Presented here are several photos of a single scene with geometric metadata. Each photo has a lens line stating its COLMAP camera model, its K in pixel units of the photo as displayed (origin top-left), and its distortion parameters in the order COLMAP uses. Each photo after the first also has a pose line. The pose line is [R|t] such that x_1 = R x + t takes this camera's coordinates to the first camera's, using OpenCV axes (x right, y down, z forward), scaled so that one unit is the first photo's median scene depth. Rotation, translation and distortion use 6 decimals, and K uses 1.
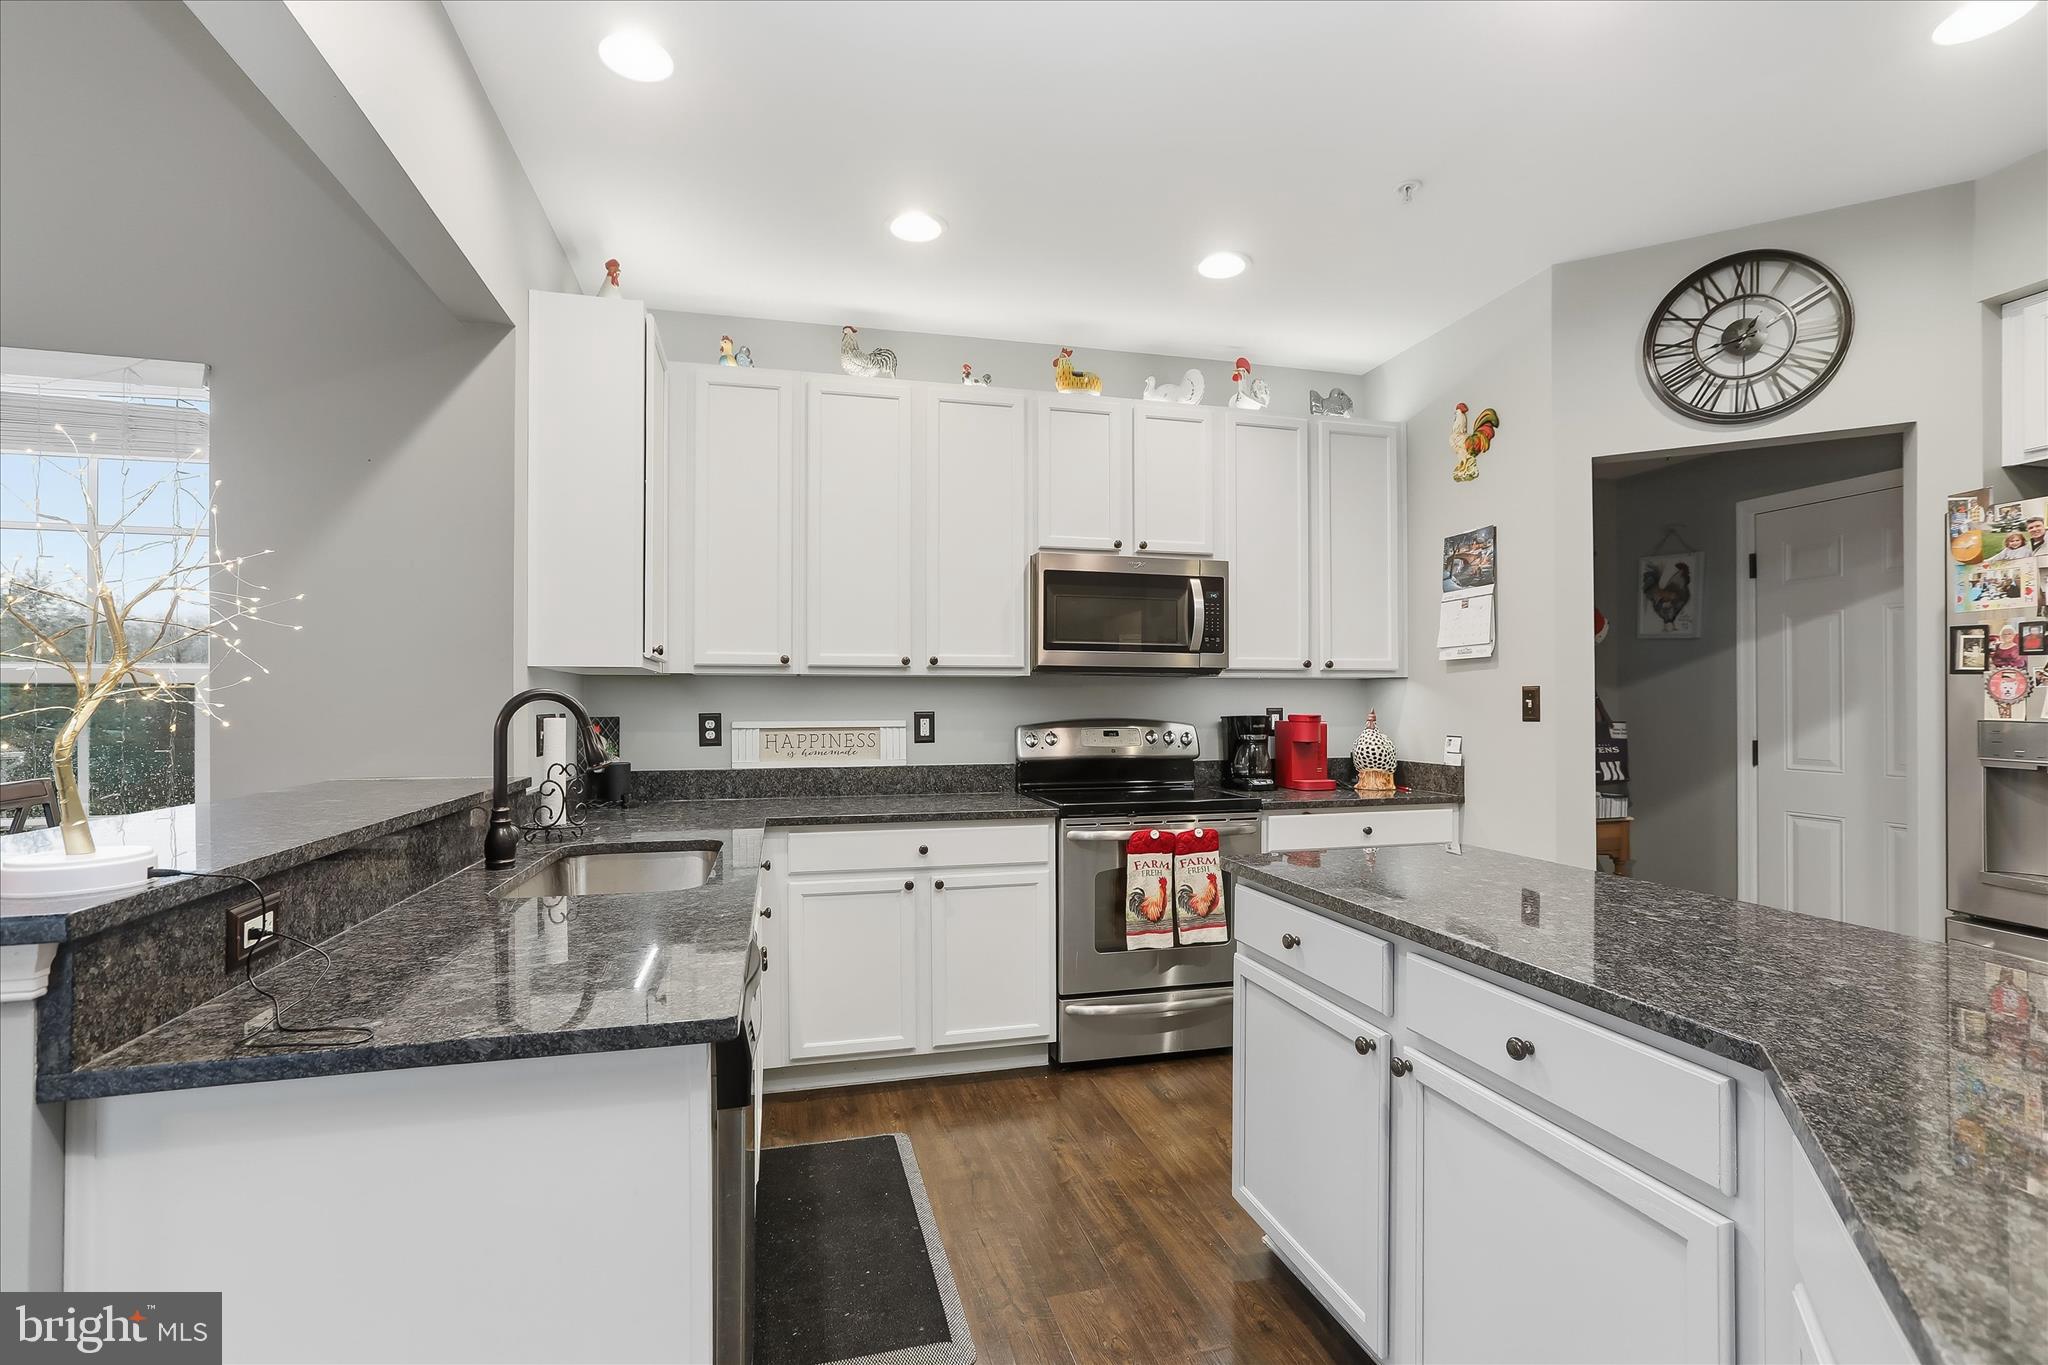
lens RADIAL K [[936.9, 0, 1027.2], [0, 936.9, 697.8], [0, 0, 1]] dist [-0.015983, 0.007888]
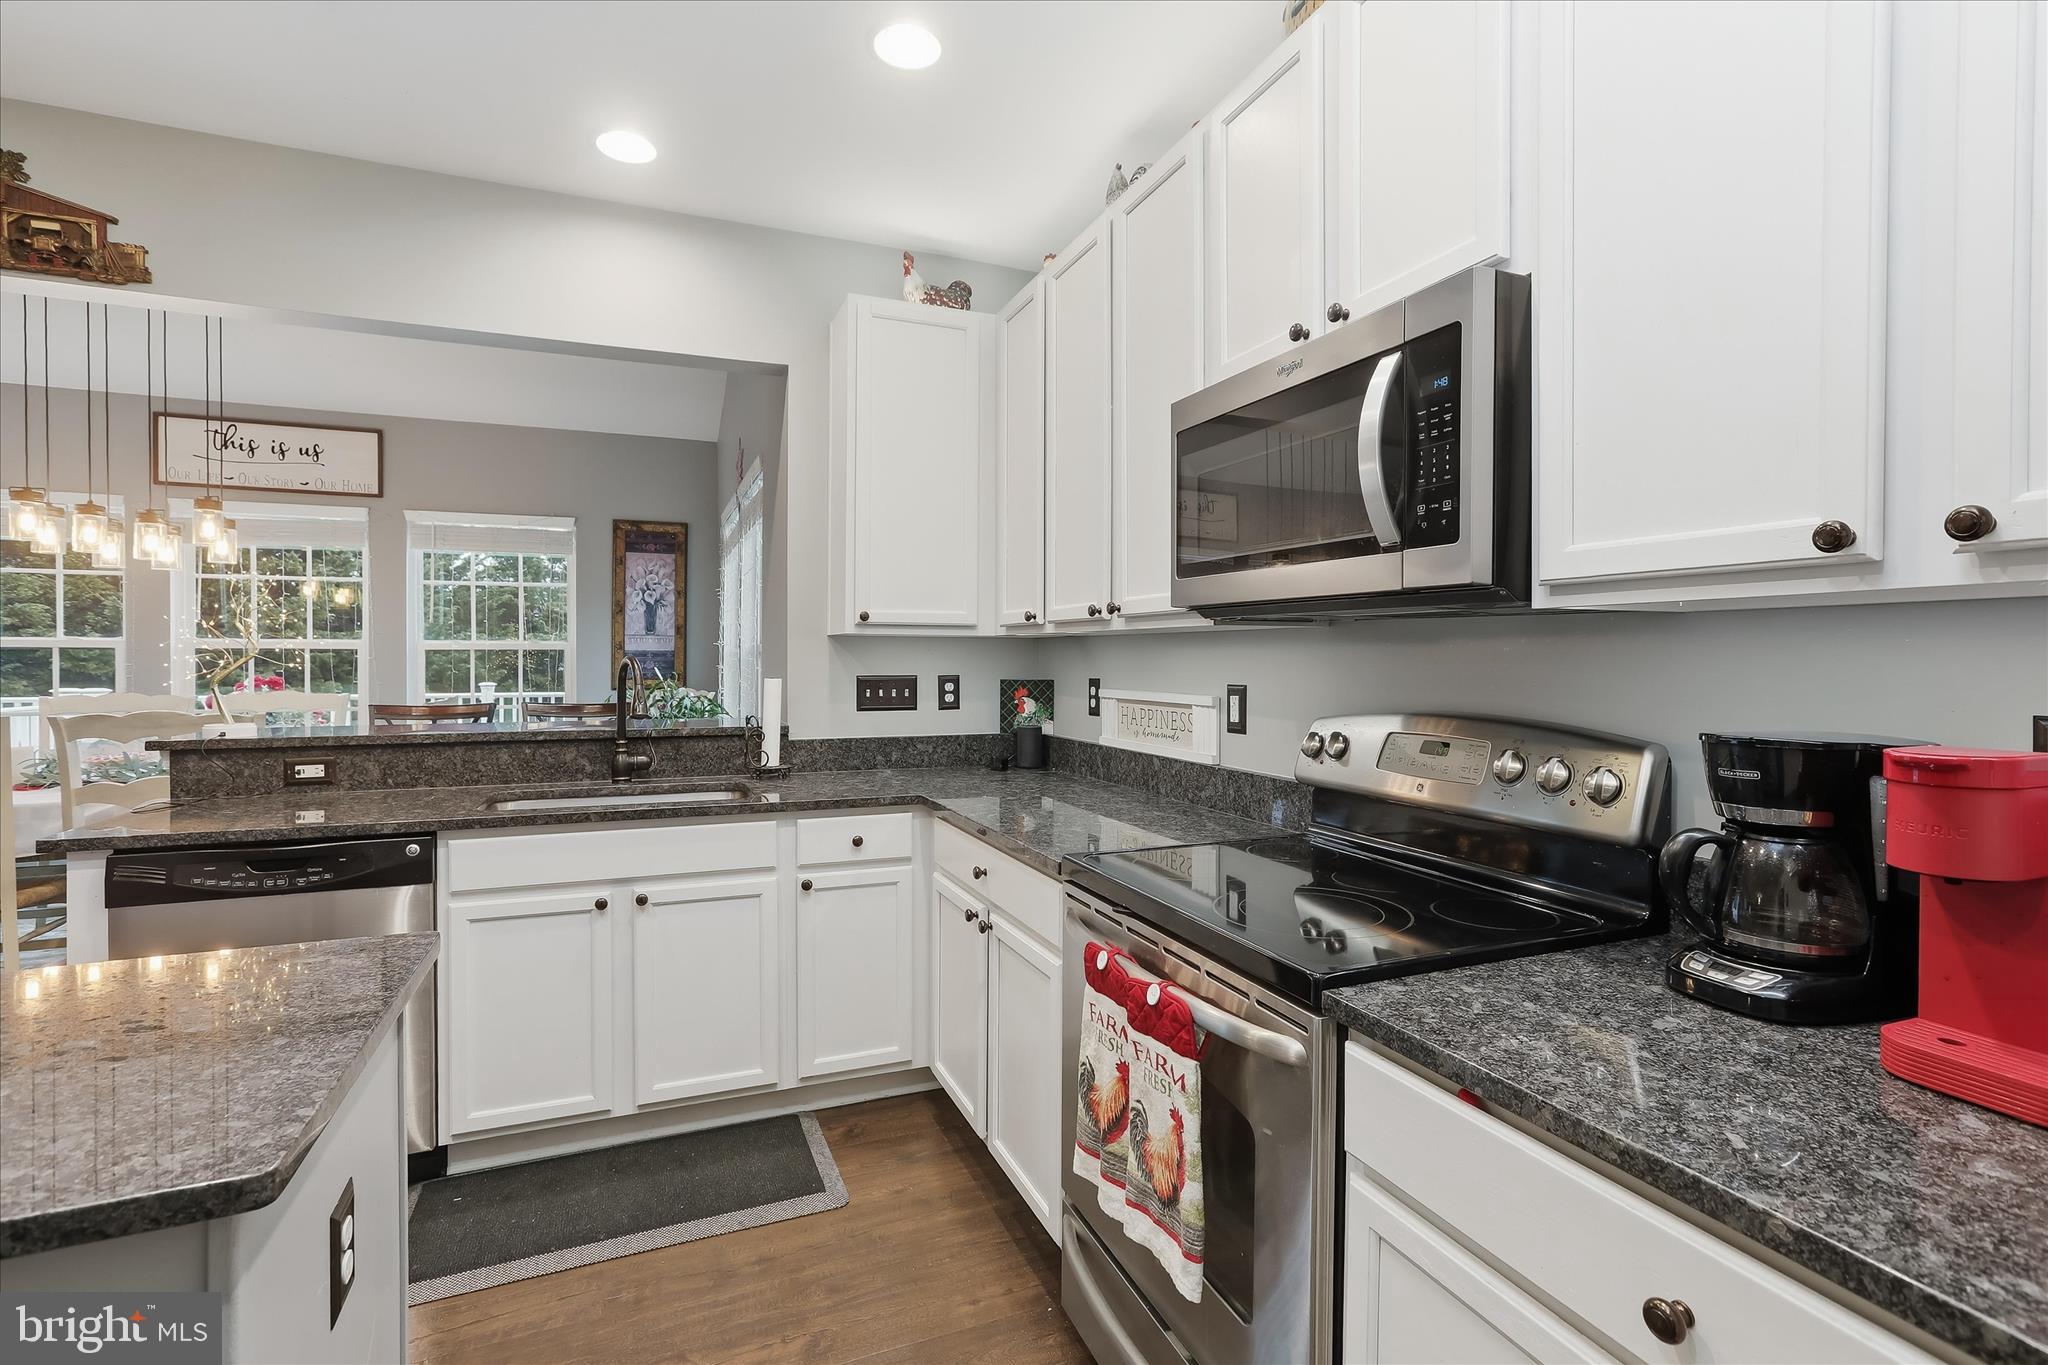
lens RADIAL K [[936.9, 0, 1030.0], [0, 936.9, 663.2], [0, 0, 1]] dist [-0.015983, 0.007888]
pose [[0.143272, 0.009126, -0.989641, 0.624557], [0.001054, 0.999956, 0.009374, -0.007614], [0.989683, -0.002386, 0.143256, 0.944267]]
